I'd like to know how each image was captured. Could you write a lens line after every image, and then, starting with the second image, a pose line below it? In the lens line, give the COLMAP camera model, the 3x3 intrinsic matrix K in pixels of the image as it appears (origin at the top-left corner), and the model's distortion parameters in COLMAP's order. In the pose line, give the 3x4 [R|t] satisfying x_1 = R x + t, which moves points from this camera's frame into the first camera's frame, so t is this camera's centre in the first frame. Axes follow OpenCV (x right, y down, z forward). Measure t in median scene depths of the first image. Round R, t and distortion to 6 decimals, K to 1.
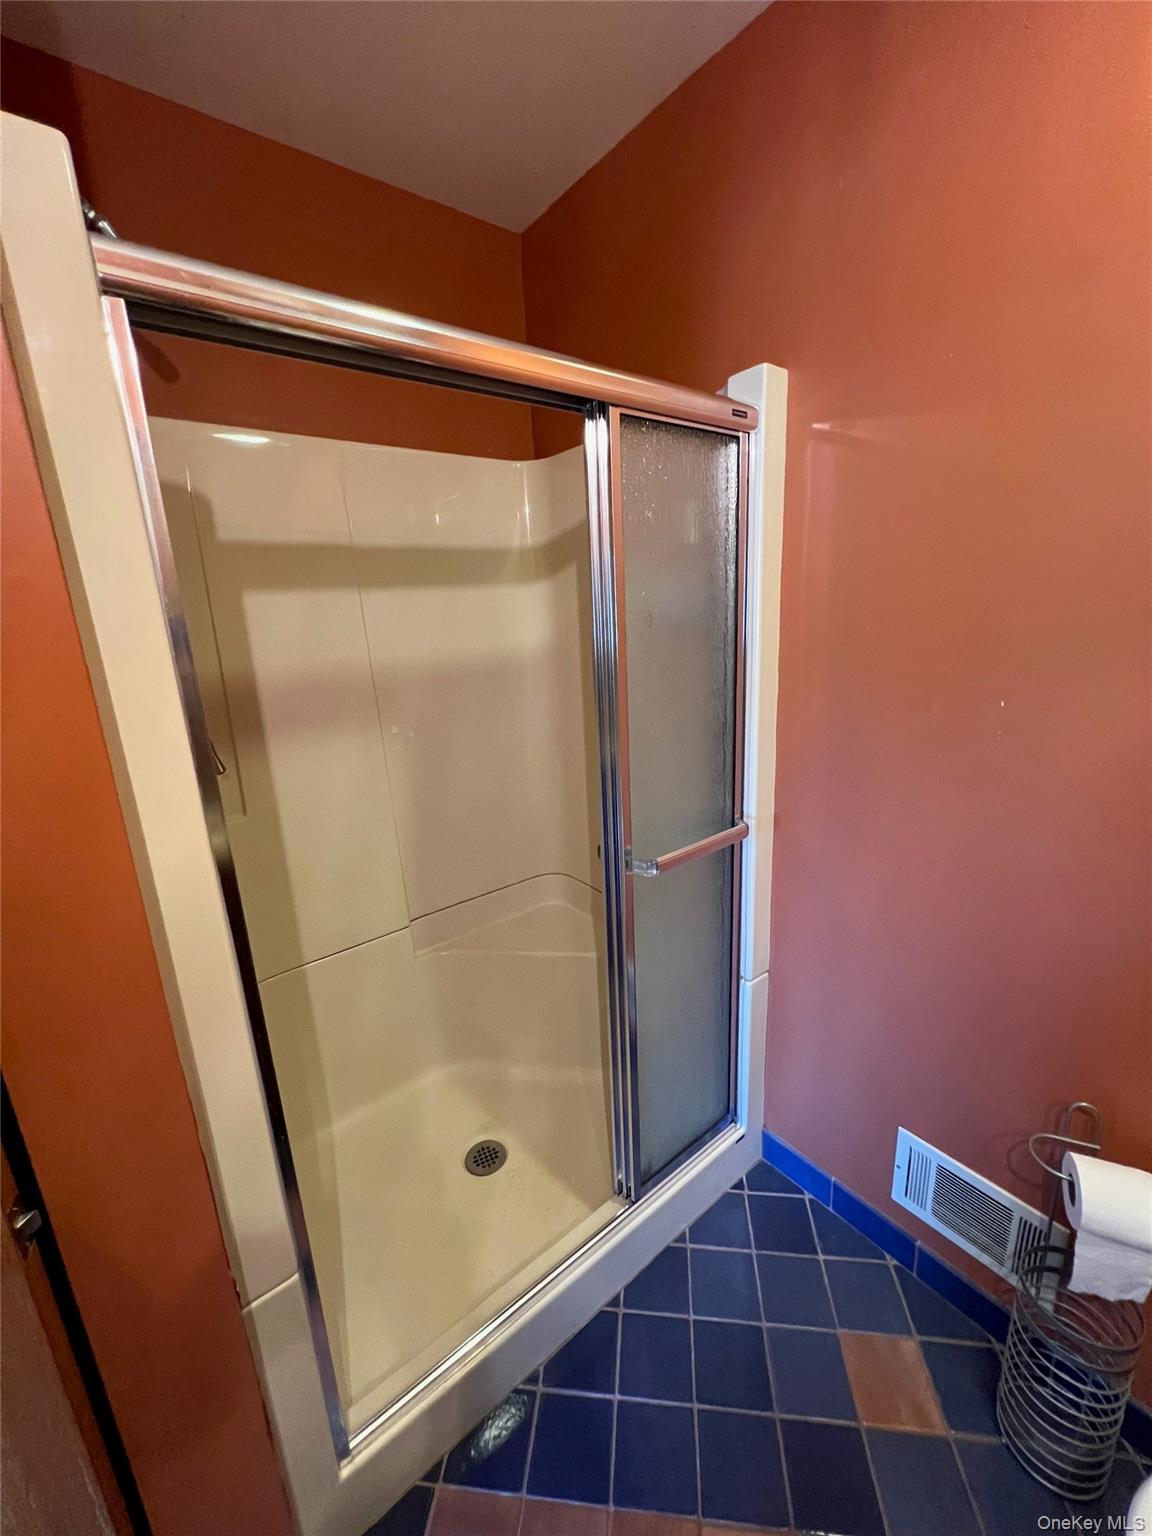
lens RADIAL K [[612.7, 0, 576.2], [0, 612.7, 762.4], [0, 0, 1]] dist [-0.001268, 0.000146]
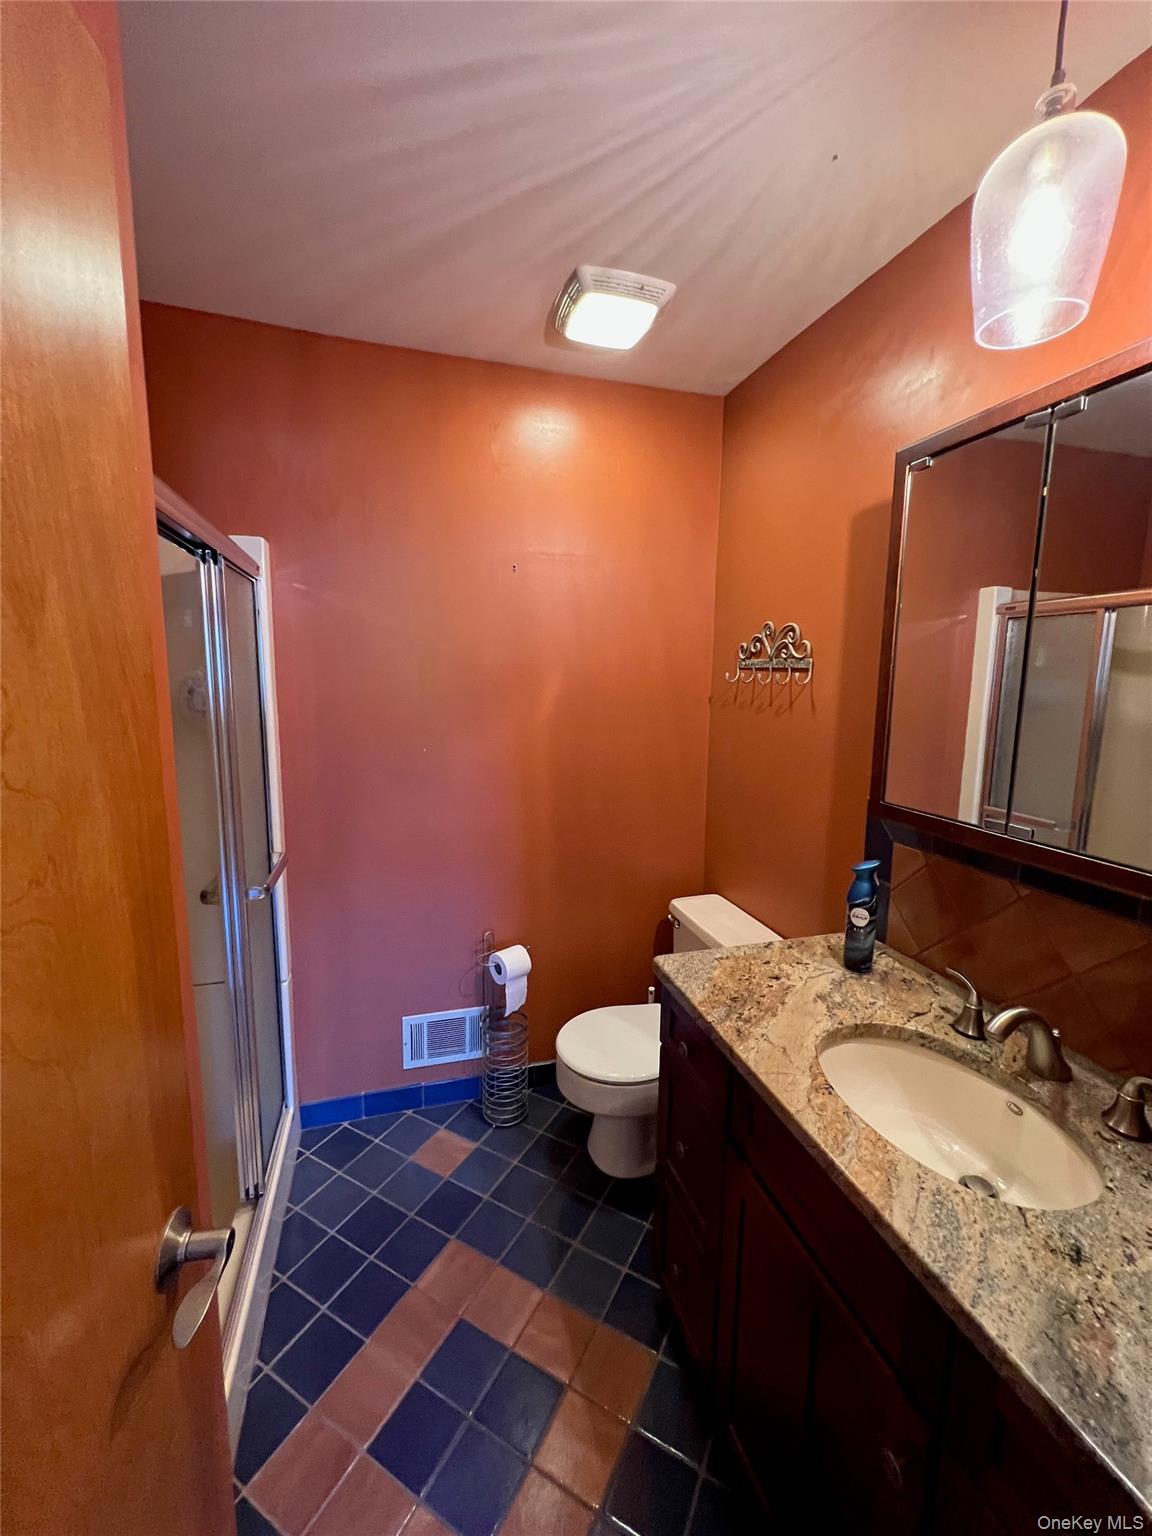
lens RADIAL K [[612.7, 0, 576.7], [0, 612.7, 765.3], [0, 0, 1]] dist [-0.001268, 0.000146]
pose [[0.369932, -0.079459, 0.925655, -0.780010], [0.198285, 0.980132, 0.004892, 0.033327], [-0.907653, 0.181733, 0.378337, -0.148636]]
